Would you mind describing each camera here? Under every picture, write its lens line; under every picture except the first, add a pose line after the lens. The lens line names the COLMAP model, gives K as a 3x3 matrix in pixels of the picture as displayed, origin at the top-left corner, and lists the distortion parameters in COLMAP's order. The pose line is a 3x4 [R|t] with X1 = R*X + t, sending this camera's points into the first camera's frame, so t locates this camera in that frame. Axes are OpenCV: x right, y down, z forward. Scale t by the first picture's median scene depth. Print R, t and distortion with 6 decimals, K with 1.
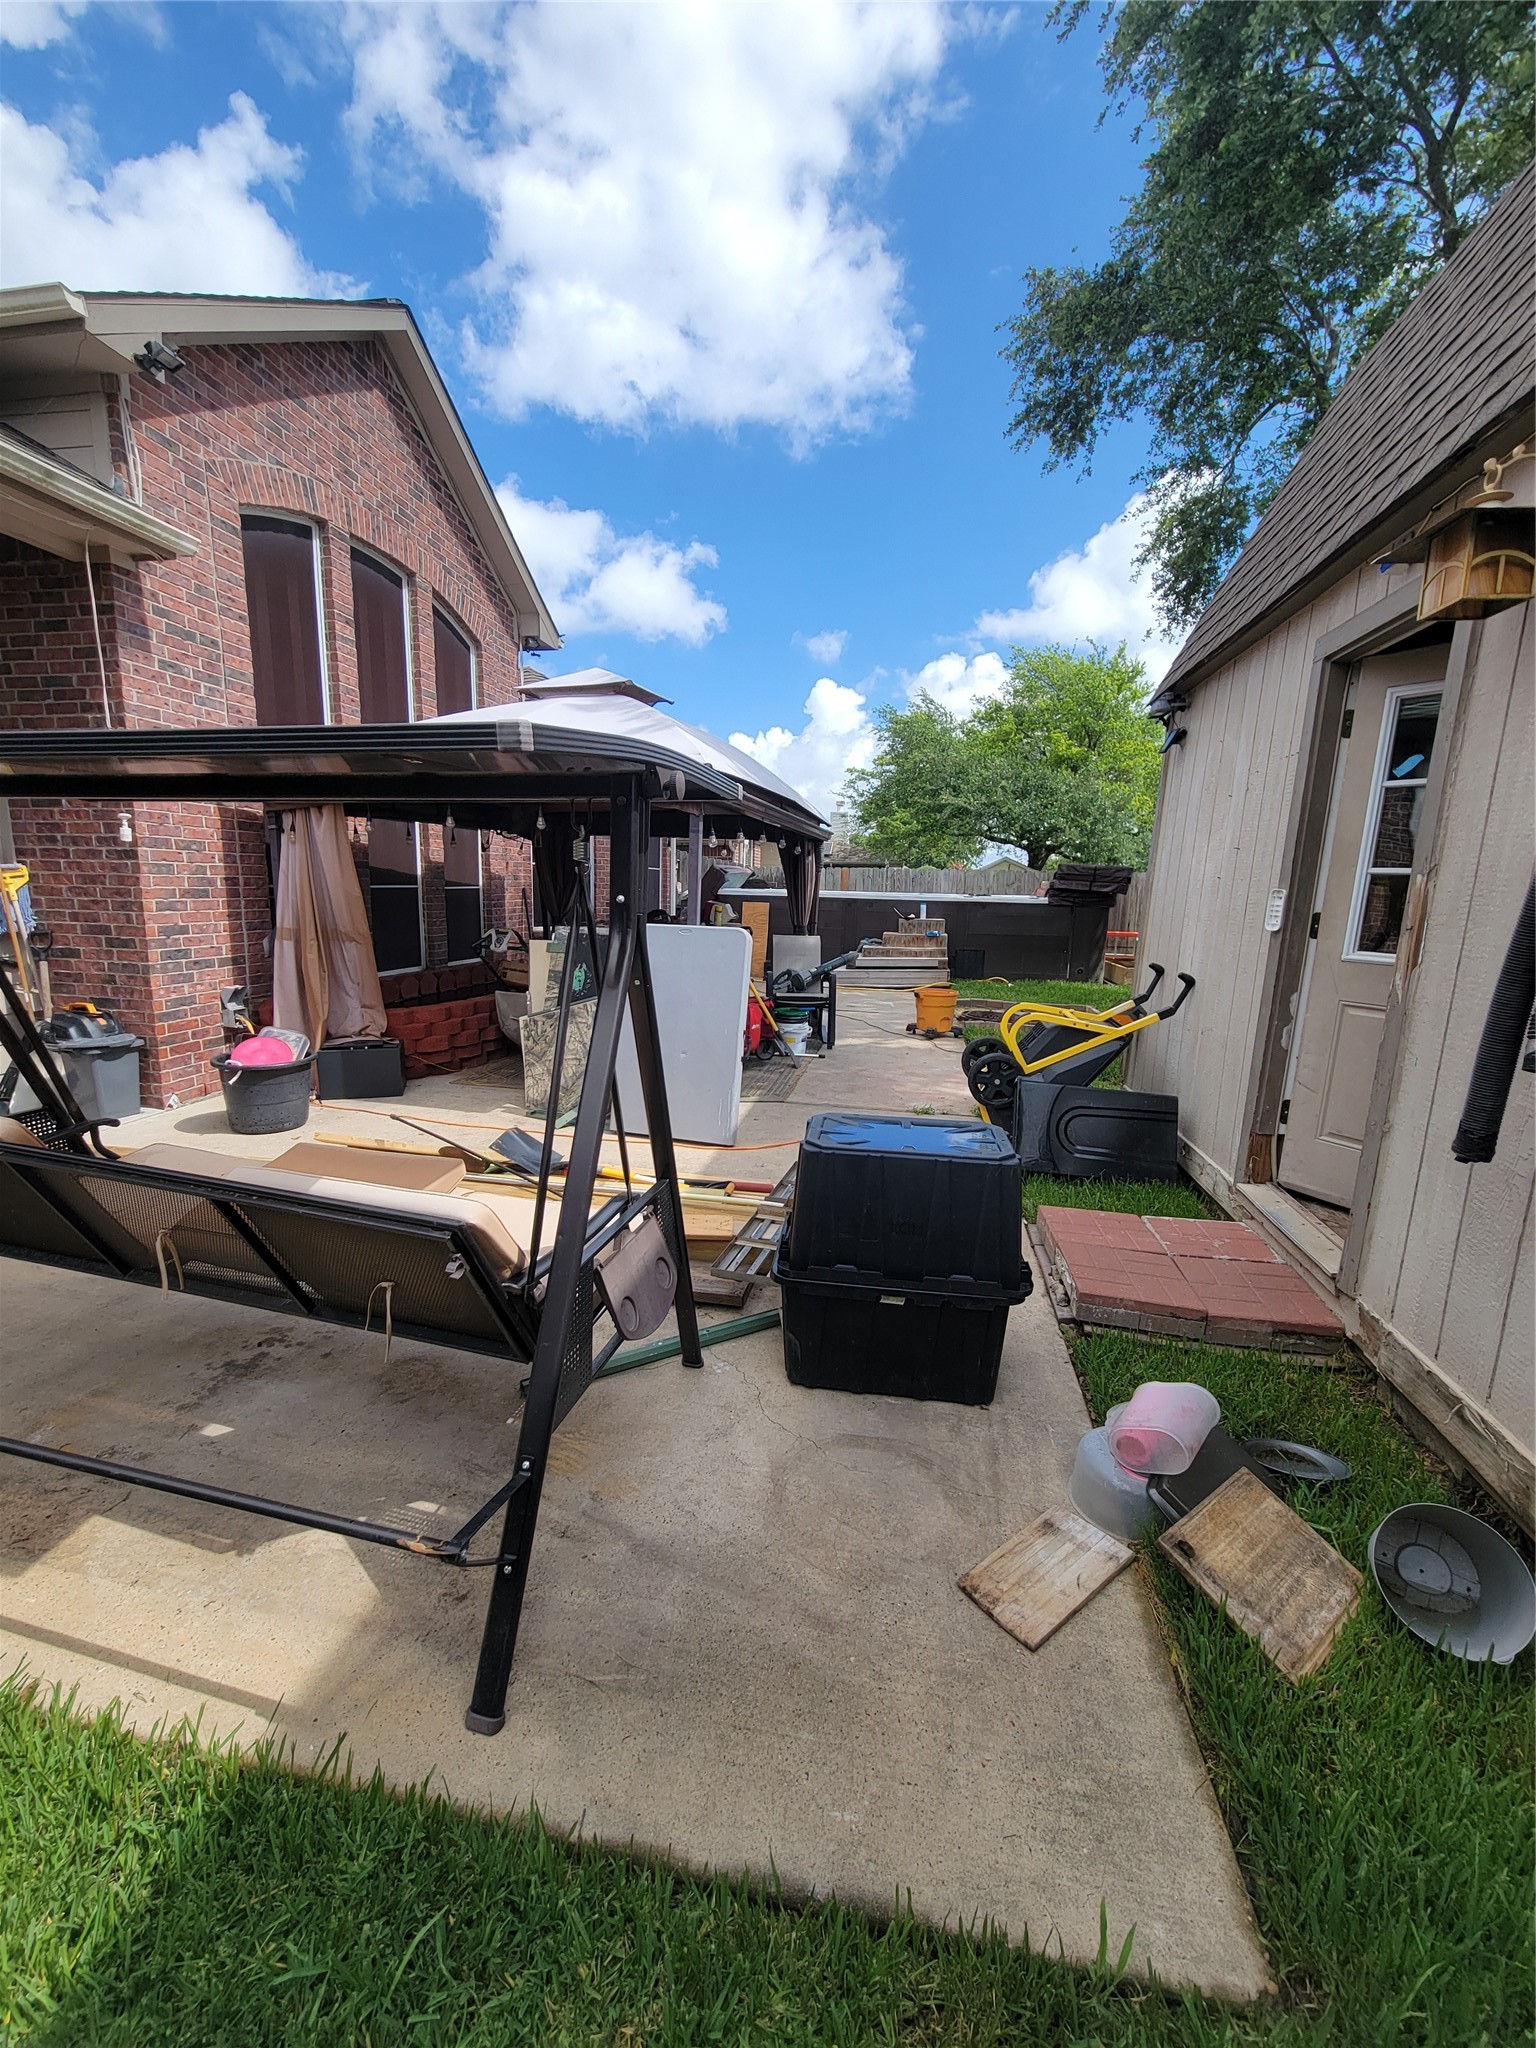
lens RADIAL K [[818.2, 0, 764.8], [0, 818.2, 1016.2], [0, 0, 1]] dist [-0.001029, -0.000265]
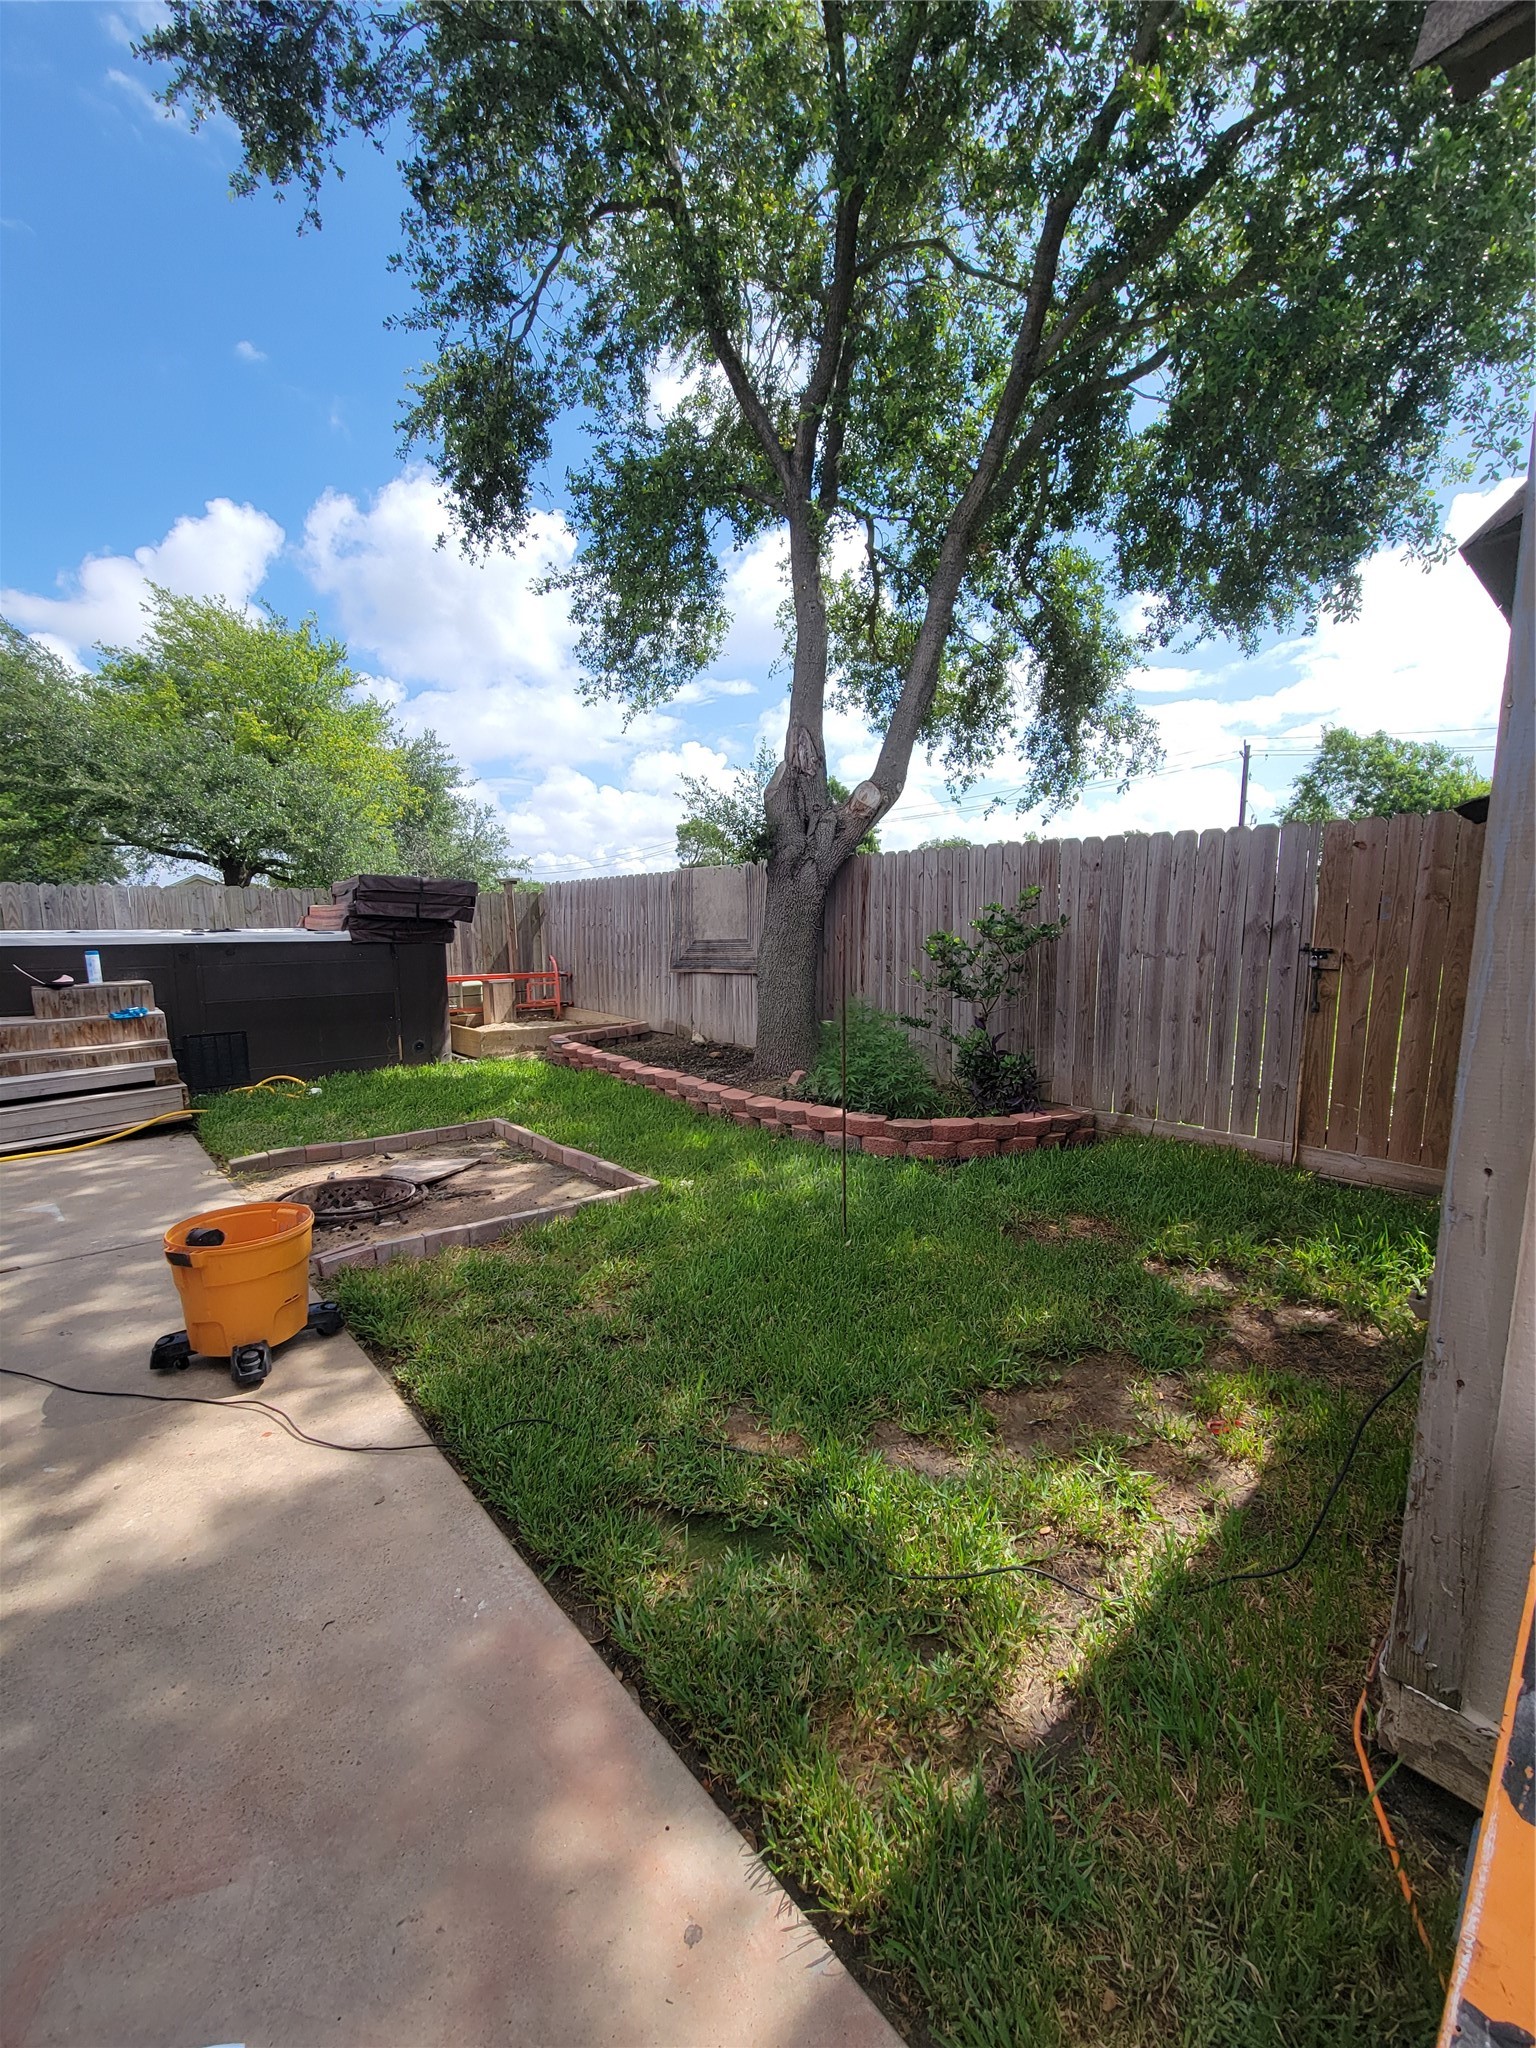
lens RADIAL K [[818.2, 0, 764.8], [0, 818.2, 1016.2], [0, 0, 1]] dist [-0.001029, -0.000265]
pose [[0.611232, -0.121643, 0.782048, 0.053278], [0.145852, 0.988507, 0.039761, -0.061597], [-0.777896, 0.089760, 0.621949, 0.389344]]
